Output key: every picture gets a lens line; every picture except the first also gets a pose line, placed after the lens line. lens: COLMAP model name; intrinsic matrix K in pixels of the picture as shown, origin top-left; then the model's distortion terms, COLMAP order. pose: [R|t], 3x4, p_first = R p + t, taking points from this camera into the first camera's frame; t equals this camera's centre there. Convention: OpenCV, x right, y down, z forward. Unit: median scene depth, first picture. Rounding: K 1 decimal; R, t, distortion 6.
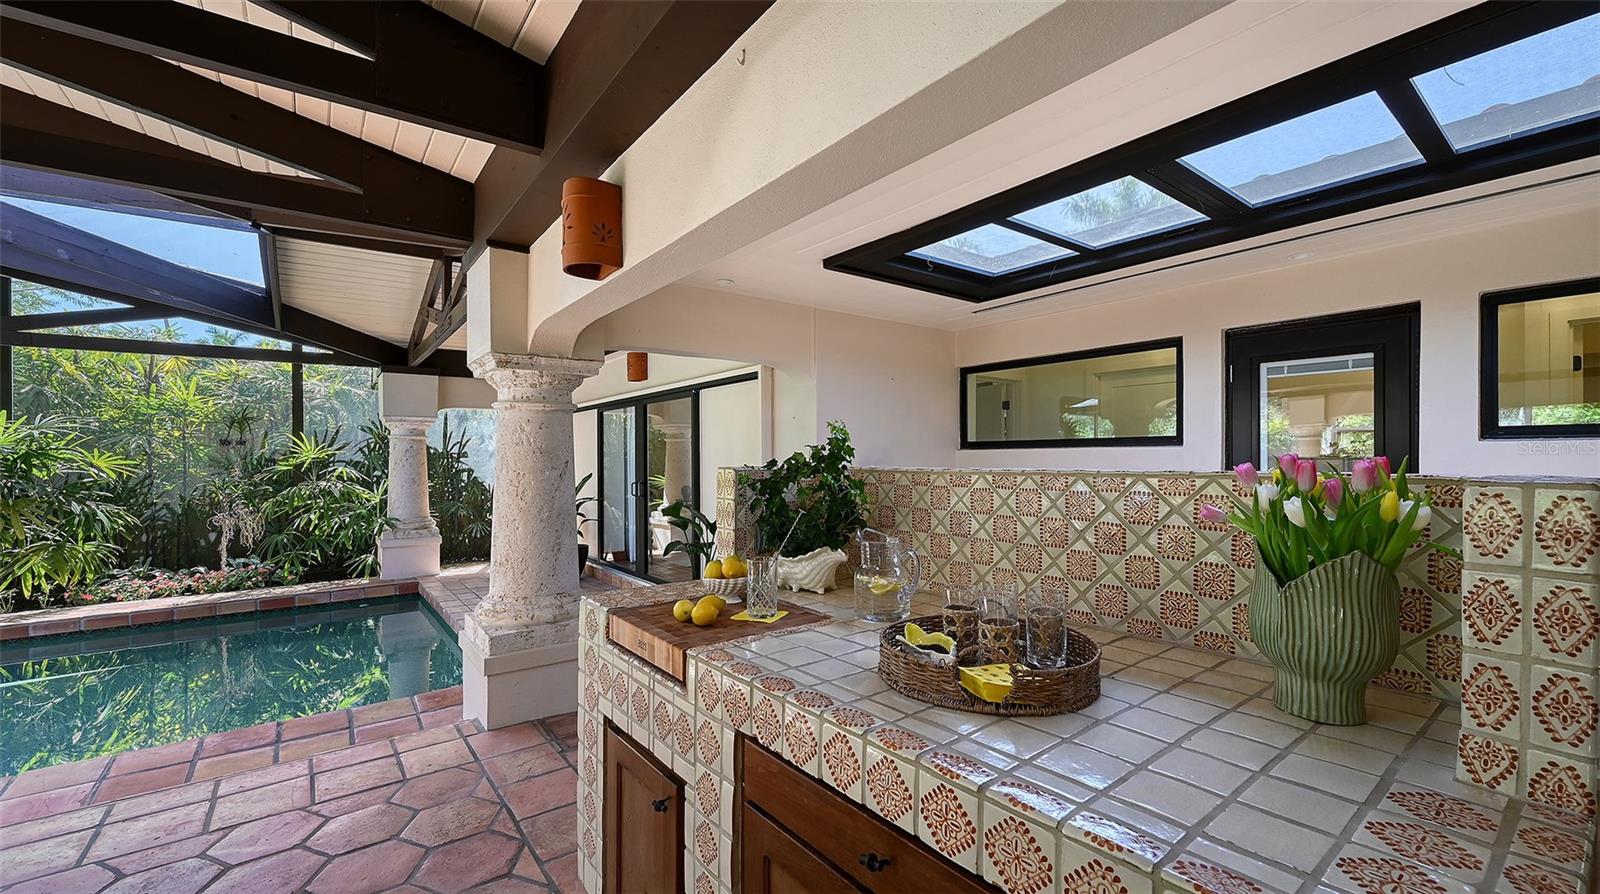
lens RADIAL K [[653.5, 0, 821.0], [0, 653.5, 456.4], [0, 0, 1]] dist [-0.001395, 0.000193]
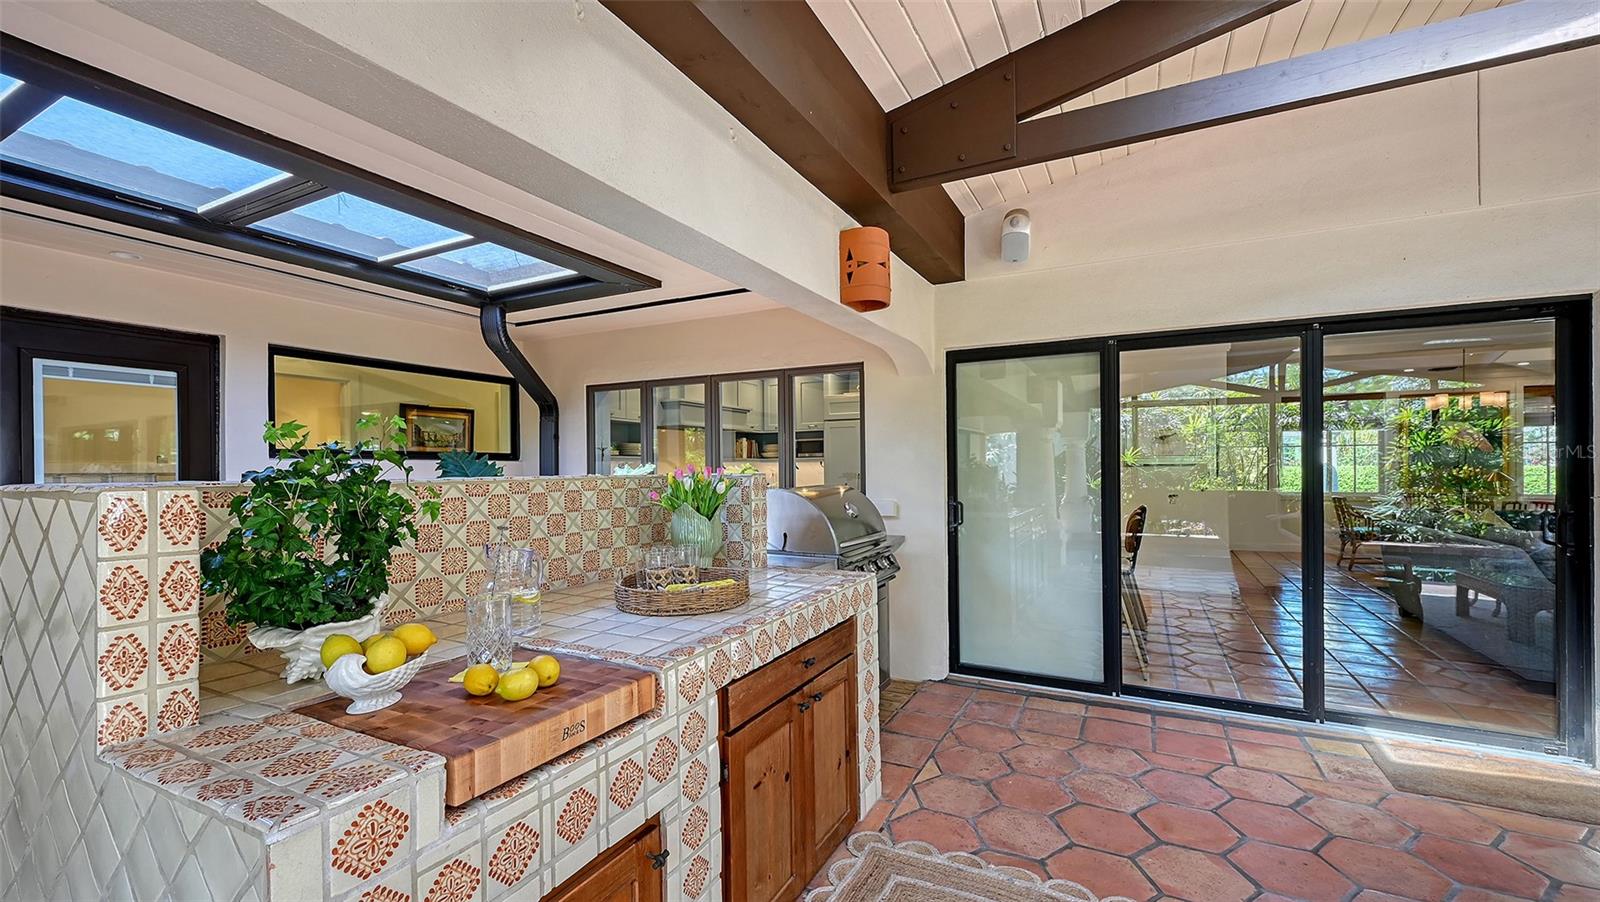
lens RADIAL K [[647.7, 0, 784.1], [0, 647.7, 465.4], [0, 0, 1]] dist [0.003354, 0.000235]
pose [[-0.388116, 0.012163, 0.921530, -0.252921], [0.008418, 0.999918, -0.009652, 0.003706], [-0.921572, 0.004012, -0.388187, 0.267183]]
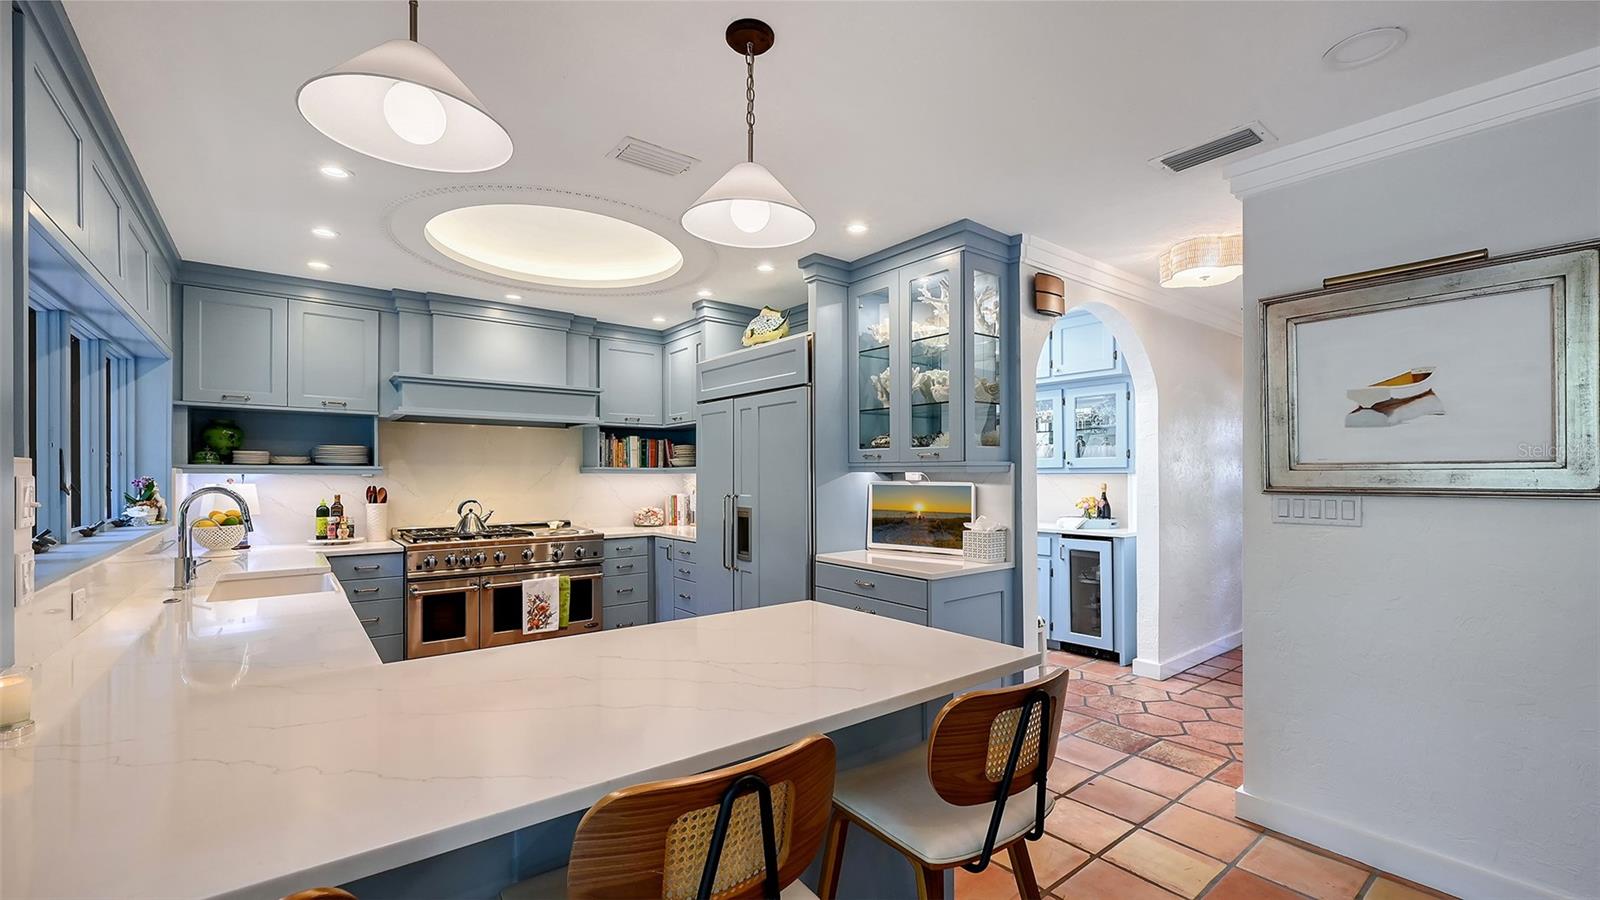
lens RADIAL K [[653.5, 0, 786.8], [0, 653.5, 477.3], [0, 0, 1]] dist [-0.001395, 0.000193]
pose [[0.019415, 0.001968, 0.999810, 0.085016], [0.001639, 0.999997, -0.002000, -0.007288], [-0.999810, 0.001678, 0.019412, -0.320673]]
